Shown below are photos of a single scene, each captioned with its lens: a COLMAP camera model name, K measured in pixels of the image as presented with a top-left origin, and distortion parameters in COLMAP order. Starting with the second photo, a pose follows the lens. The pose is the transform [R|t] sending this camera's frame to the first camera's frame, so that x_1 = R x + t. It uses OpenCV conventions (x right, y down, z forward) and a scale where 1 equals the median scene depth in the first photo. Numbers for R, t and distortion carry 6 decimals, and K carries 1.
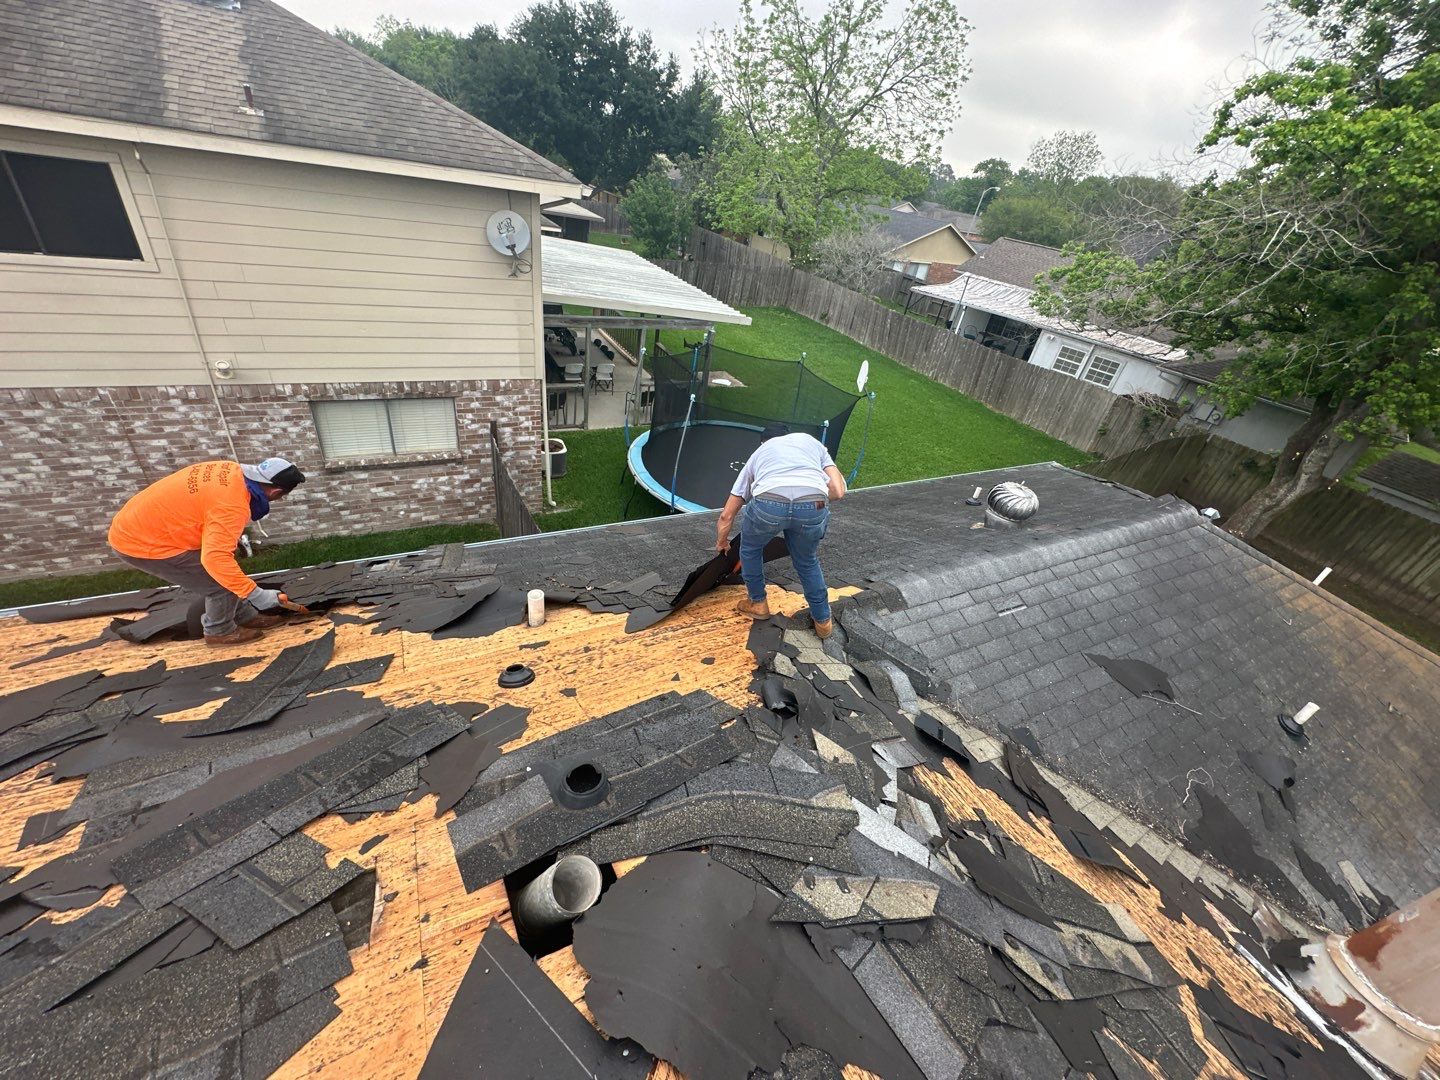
lens RADIAL K [[576.7, 0, 720.0], [0, 576.7, 540.0], [0, 0, 1]] dist [-0.000506, -0.000186]
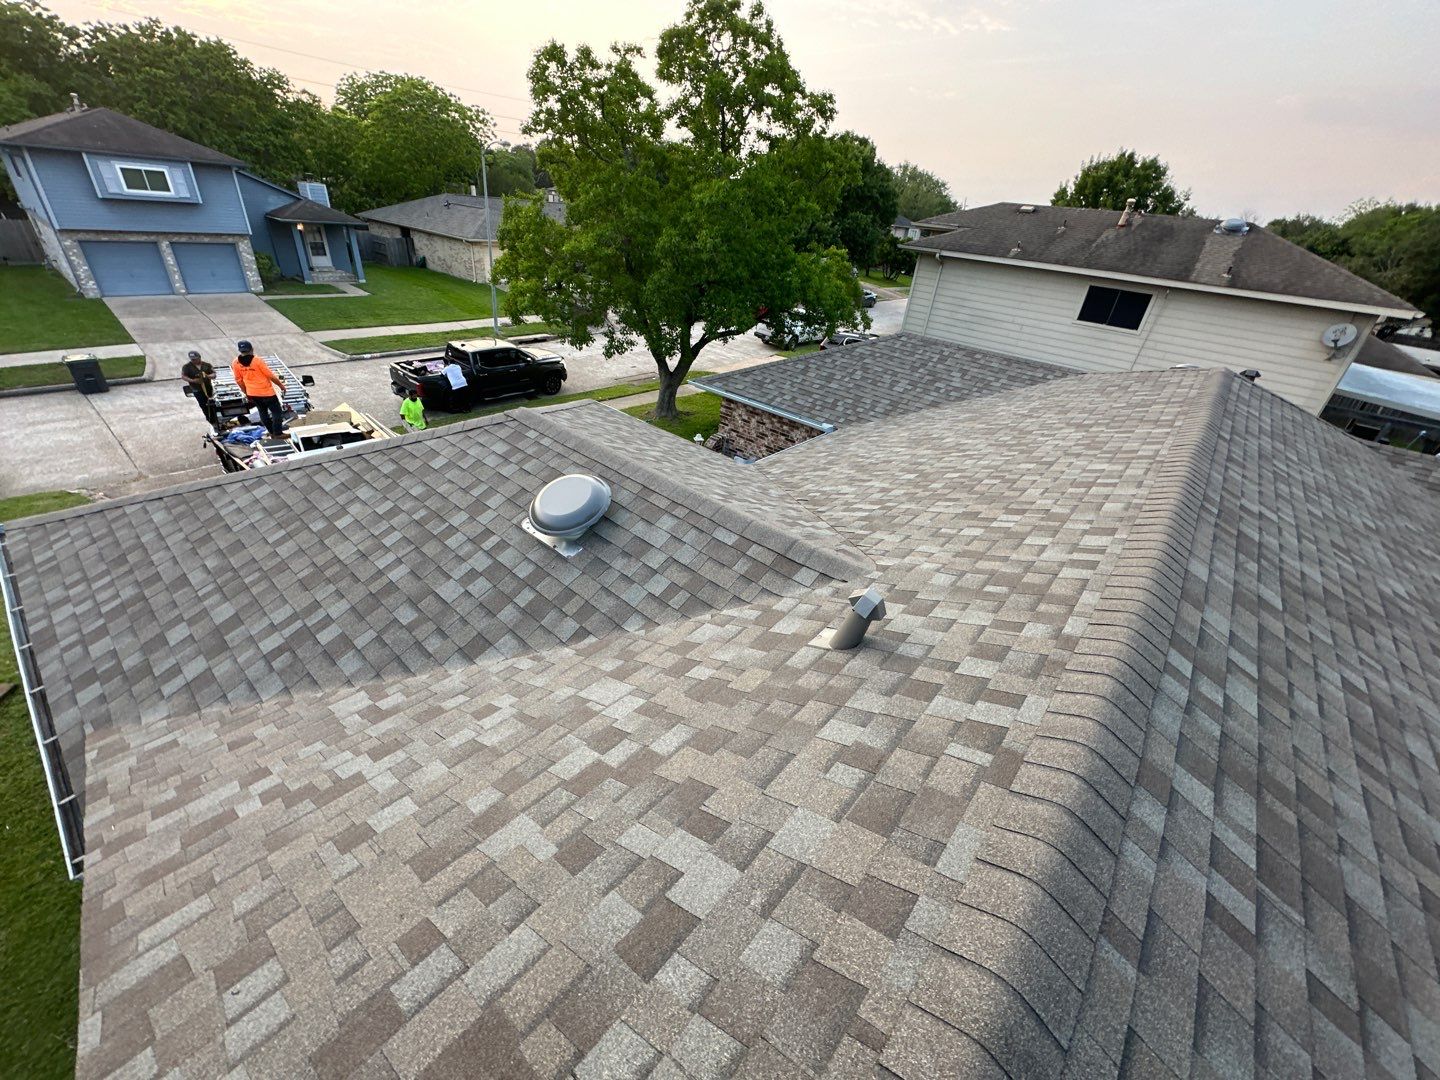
lens RADIAL K [[570.2, 0, 720.6], [0, 570.2, 538.3], [0, 0, 1]] dist [-0.002137, -0.000128]
pose [[0.373674, 0.361957, -0.854023, 0.639153], [-0.542911, 0.831876, 0.115023, 0.816454], [0.752074, 0.420677, 0.507361, -1.042956]]
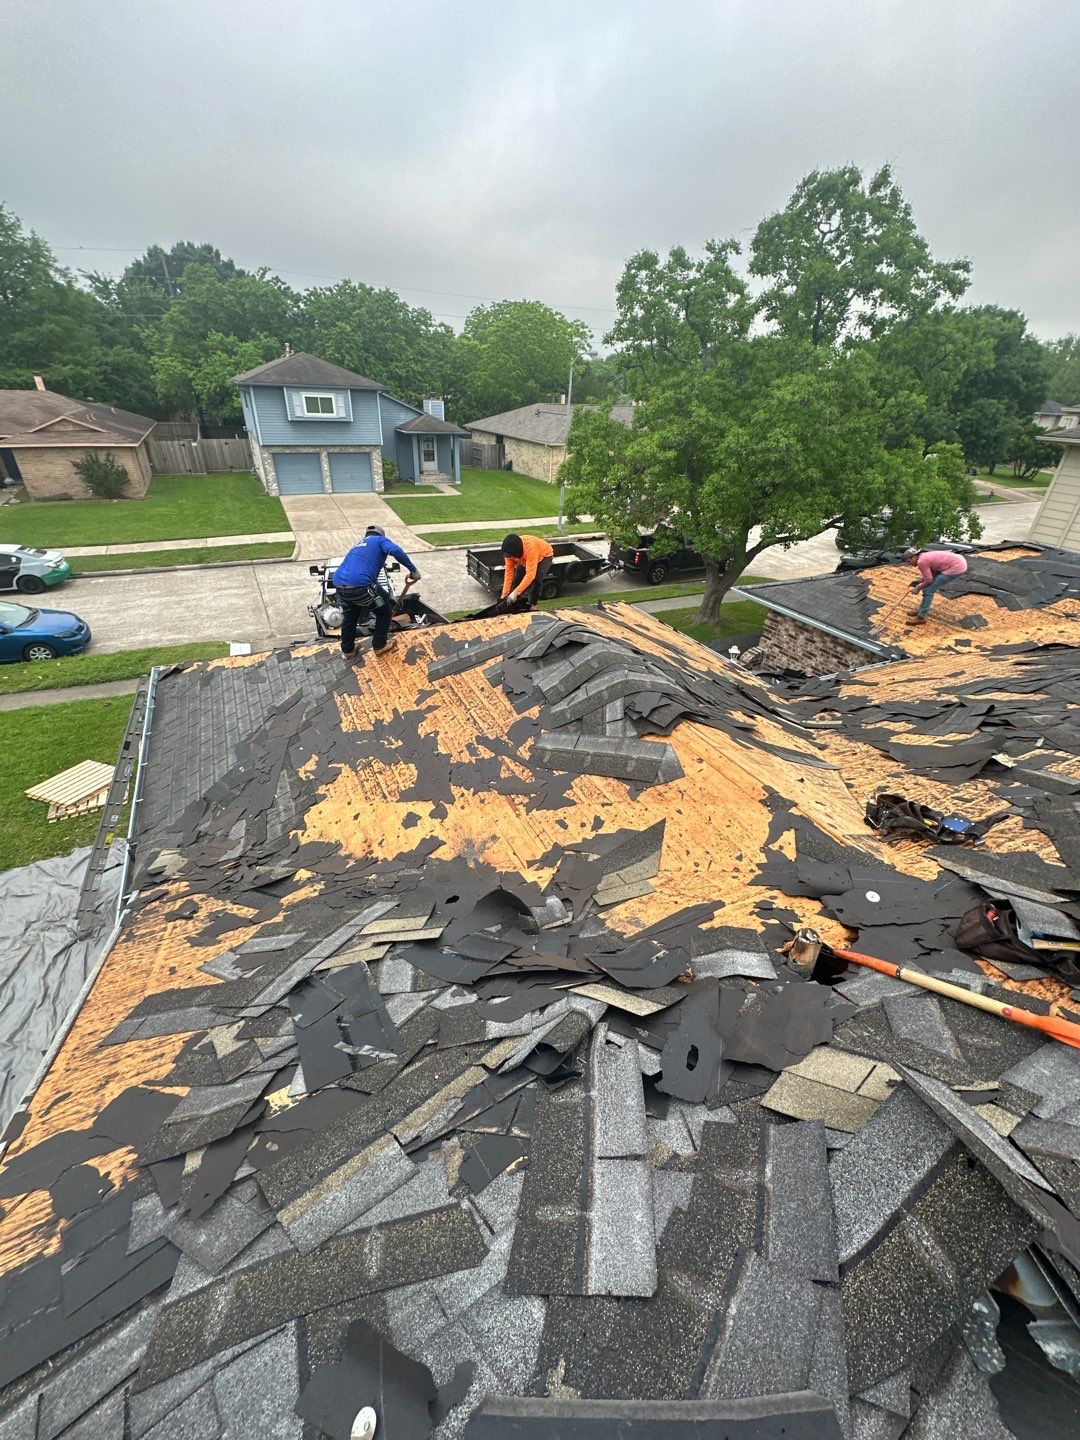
lens RADIAL K [[570.2, 0, 538.1], [0, 570.2, 720.7], [0, 0, 1]] dist [-0.002137, -0.000128]
pose [[-0.018784, 0.366665, -0.930164, 0.599492], [-0.588850, 0.747802, 0.306671, 0.781030], [0.808024, 0.553488, 0.201864, -1.003776]]
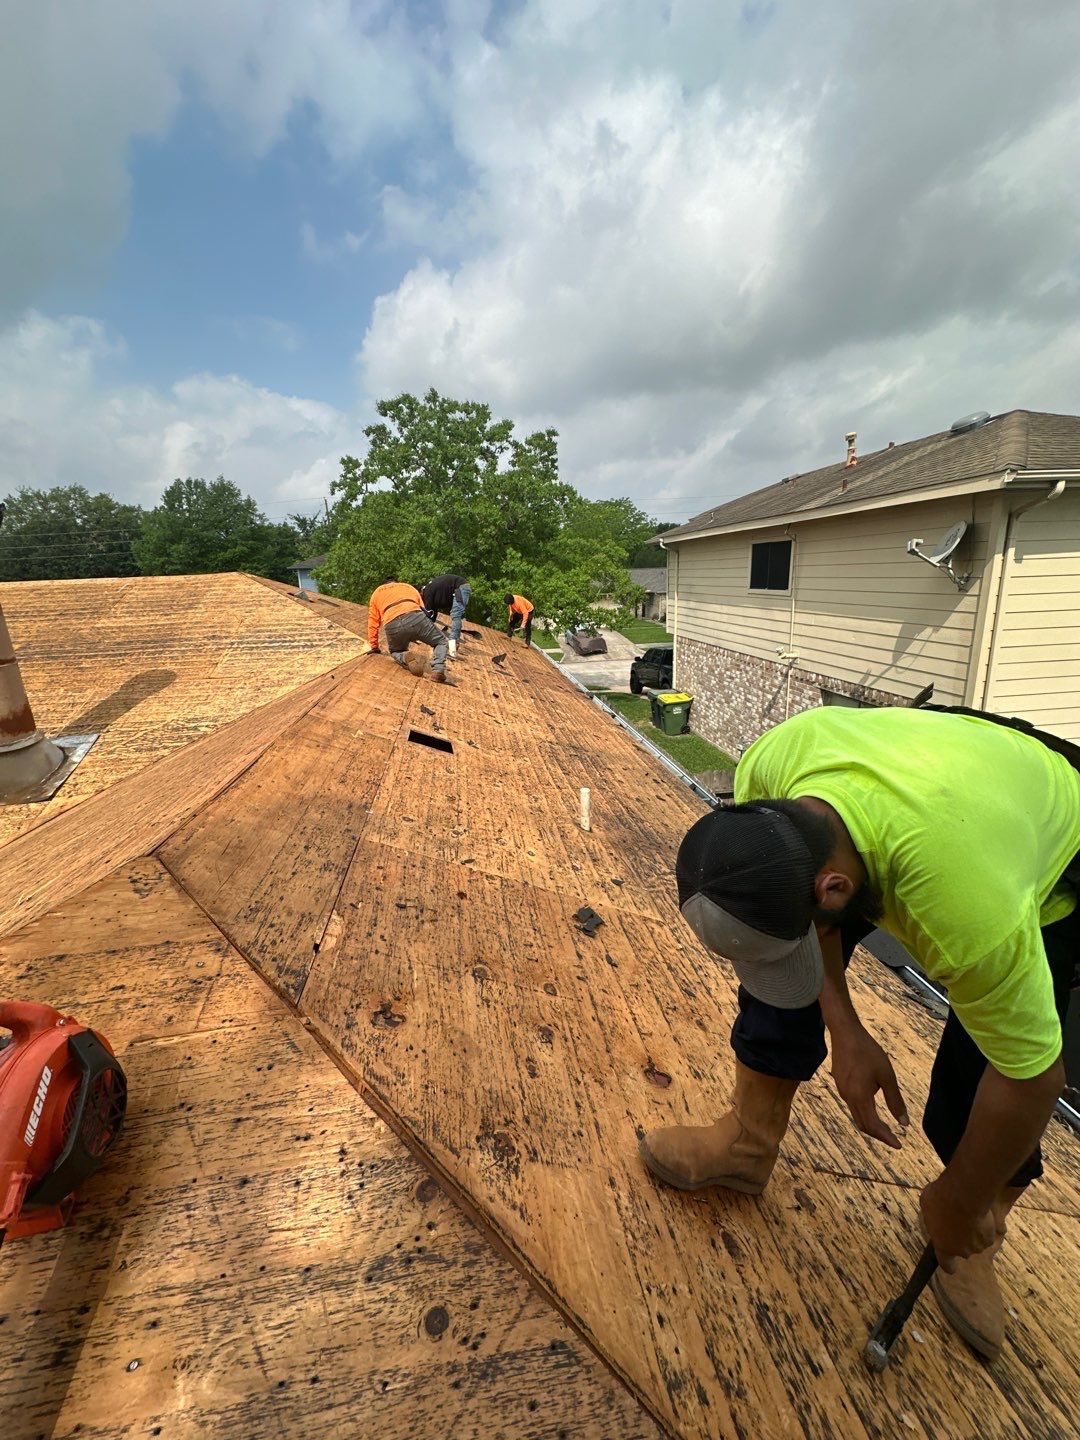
lens RADIAL K [[576.7, 0, 540.0], [0, 576.7, 720.0], [0, 0, 1]] dist [-0.000506, -0.000186]
pose [[-0.350809, 0.089278, -0.932182, 0.780648], [-0.534795, 0.798048, 0.277692, -0.220538], [0.768718, 0.595943, -0.232217, 0.911873]]
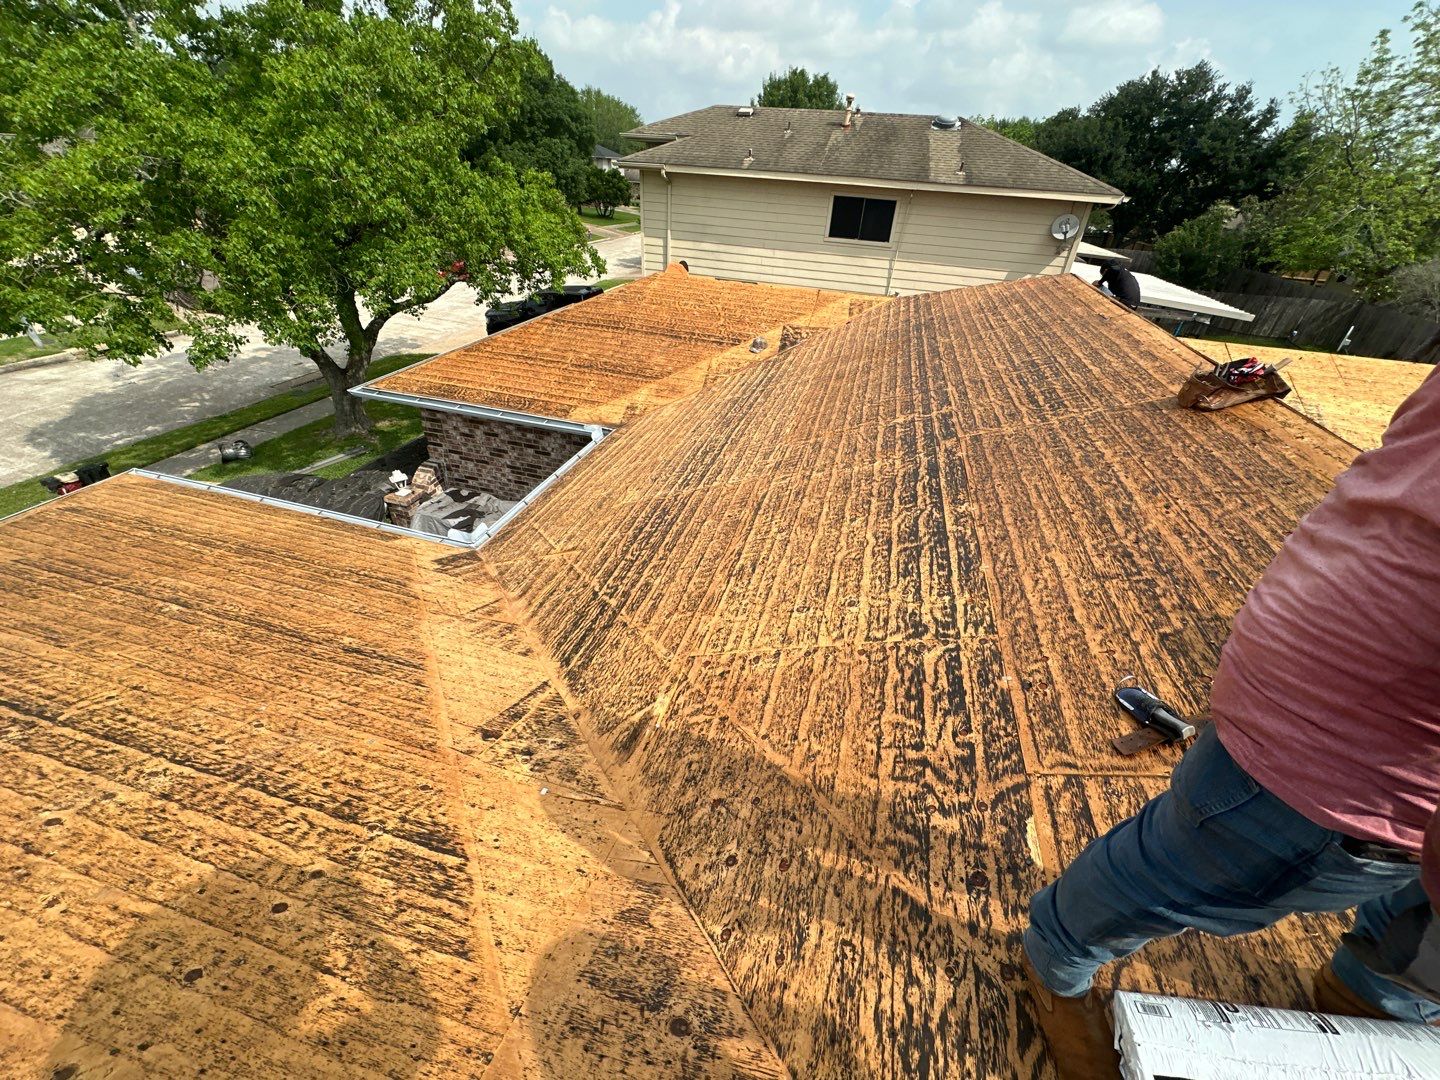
lens RADIAL K [[576.7, 0, 720.0], [0, 576.7, 540.0], [0, 0, 1]] dist [-0.000506, -0.000186]
pose [[0.729445, 0.272849, -0.627267, 0.231113], [-0.331893, 0.943006, 0.024233, 0.683865], [0.598128, 0.190509, 0.778427, -0.823514]]
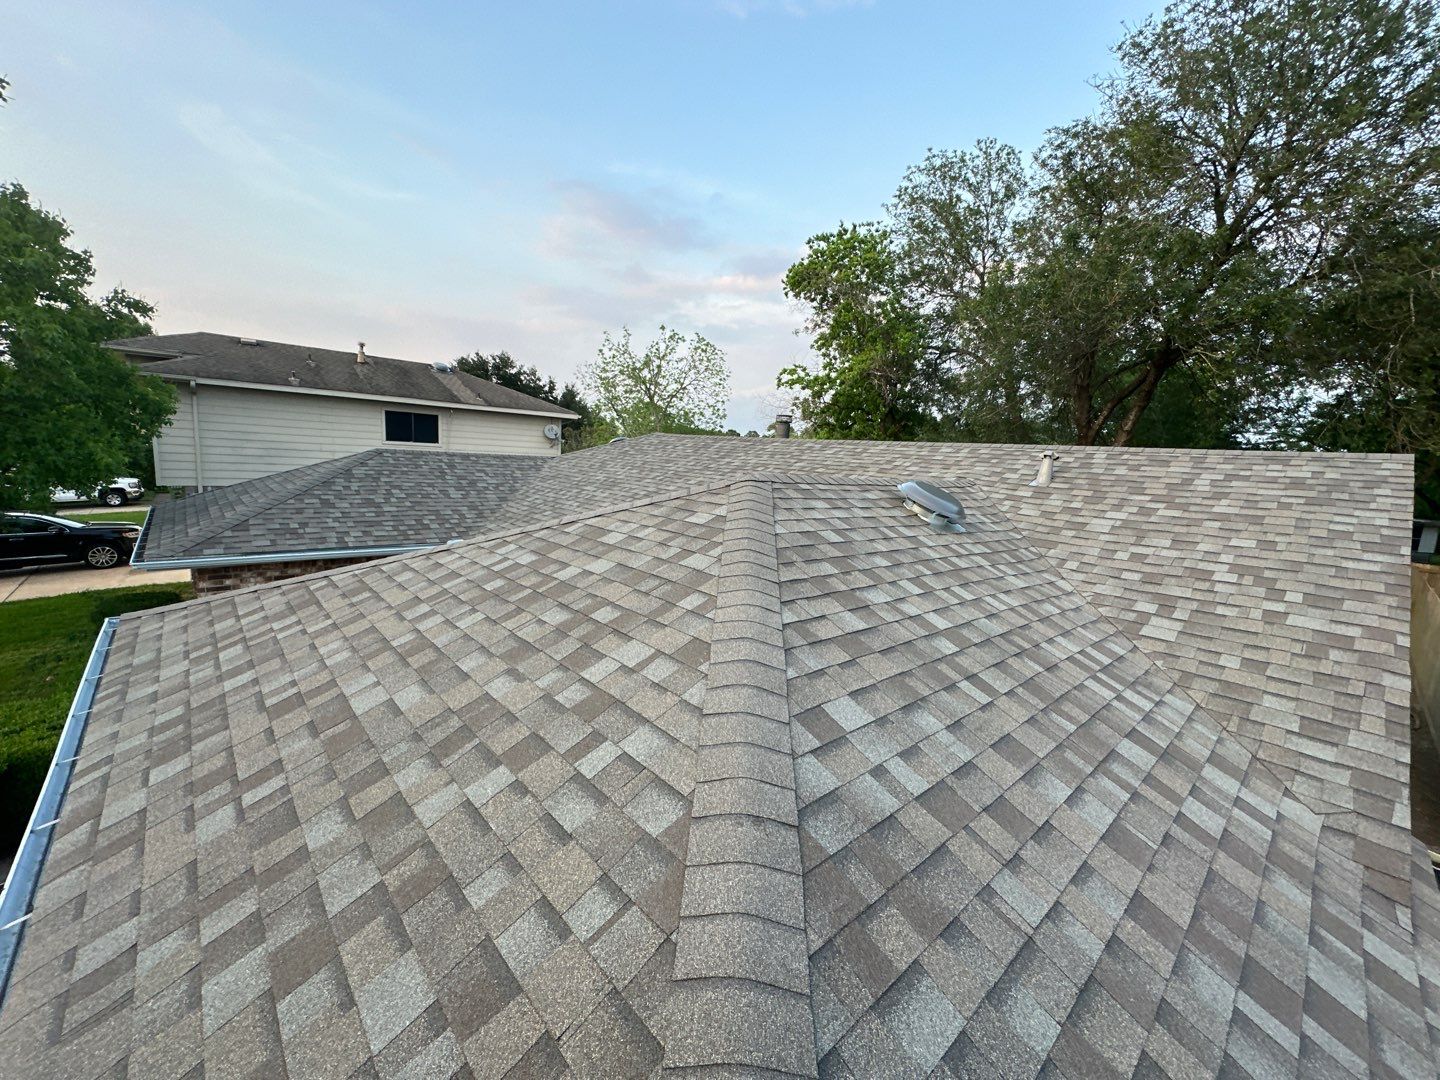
lens RADIAL K [[576.7, 0, 720.0], [0, 576.7, 540.0], [0, 0, 1]] dist [-0.000506, -0.000186]
pose [[0.962876, -0.134531, 0.234033, -0.323511], [0.217023, 0.901366, -0.374753, 1.176627], [-0.160533, 0.411631, 0.897100, -1.429105]]
